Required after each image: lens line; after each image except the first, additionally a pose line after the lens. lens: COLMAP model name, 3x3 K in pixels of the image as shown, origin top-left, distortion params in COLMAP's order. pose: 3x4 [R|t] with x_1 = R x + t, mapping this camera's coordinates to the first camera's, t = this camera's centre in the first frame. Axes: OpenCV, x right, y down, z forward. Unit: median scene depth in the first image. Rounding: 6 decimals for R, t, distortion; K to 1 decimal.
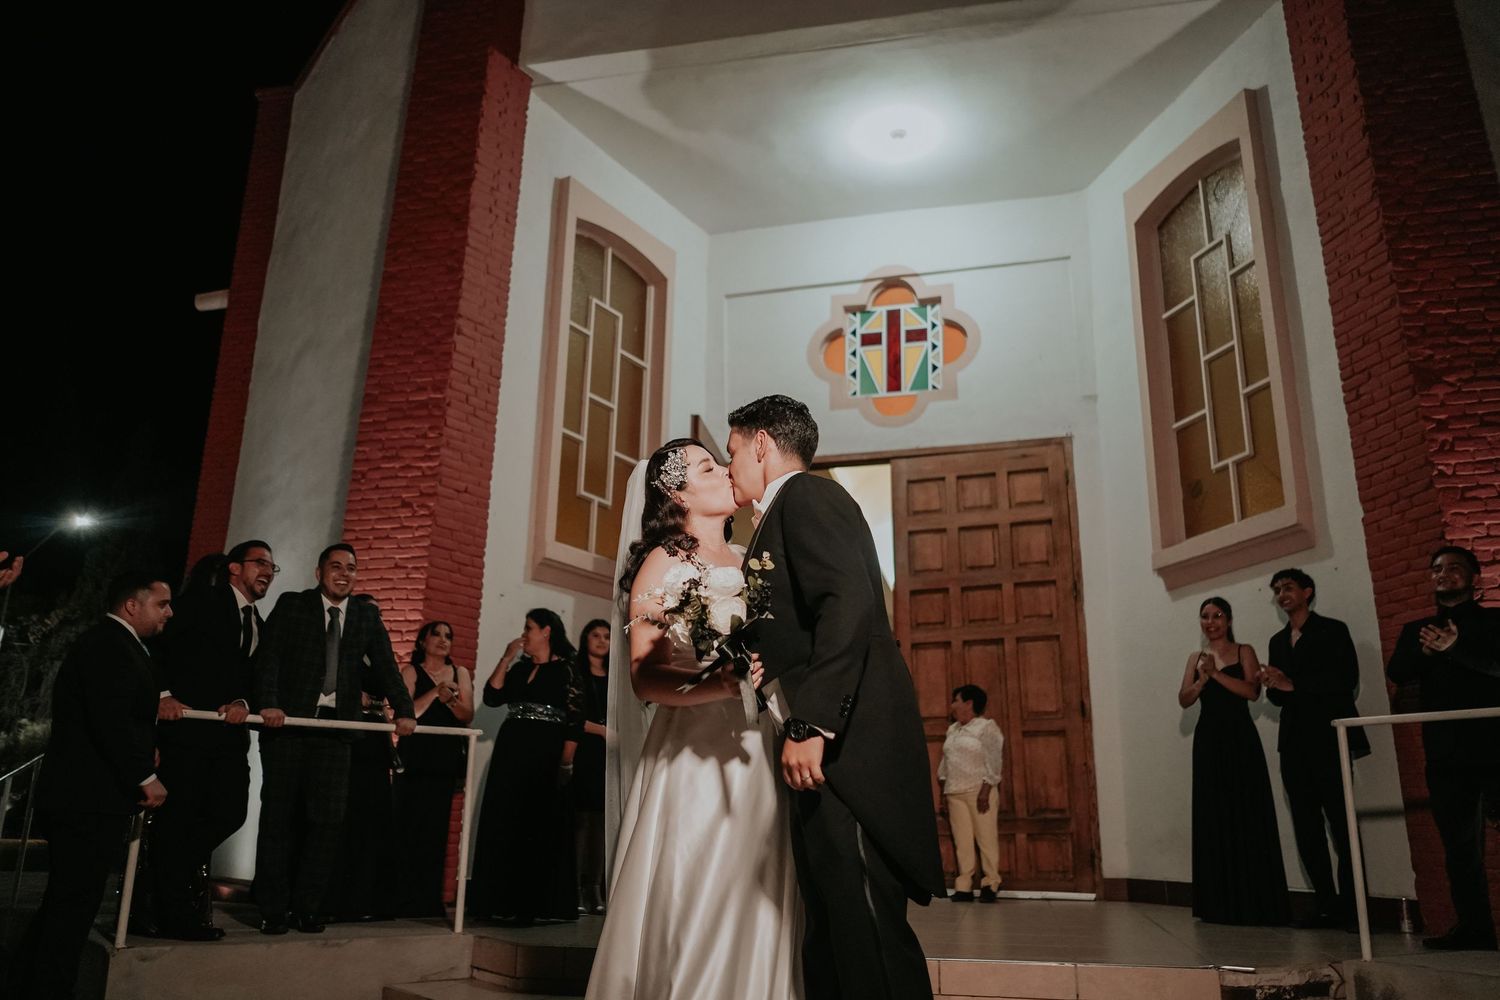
lens RADIAL K [[1298.0, 0, 724.1], [0, 1298.0, 480.9], [0, 0, 1]] dist [-0.000905, 0.000495]
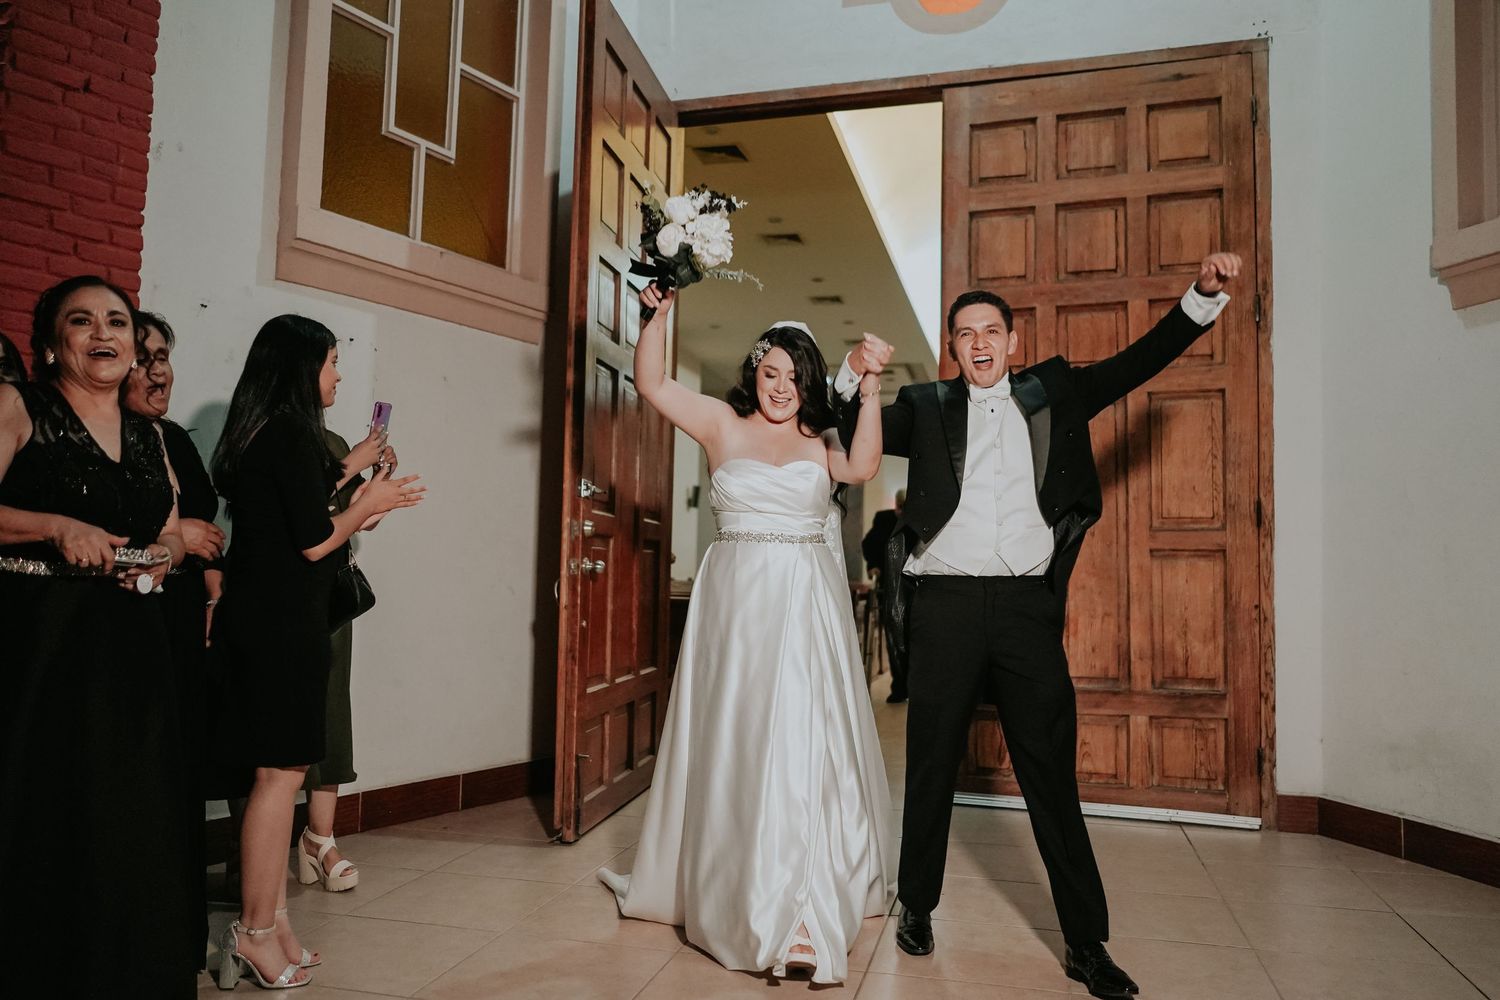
lens RADIAL K [[1298.0, 0, 724.1], [0, 1298.0, 480.9], [0, 0, 1]] dist [-0.000905, 0.000495]
pose [[0.999738, 0.009631, -0.020747, 0.046215], [-0.005513, 0.981754, 0.190077, 0.049795], [0.022199, -0.189913, 0.981550, 0.415949]]
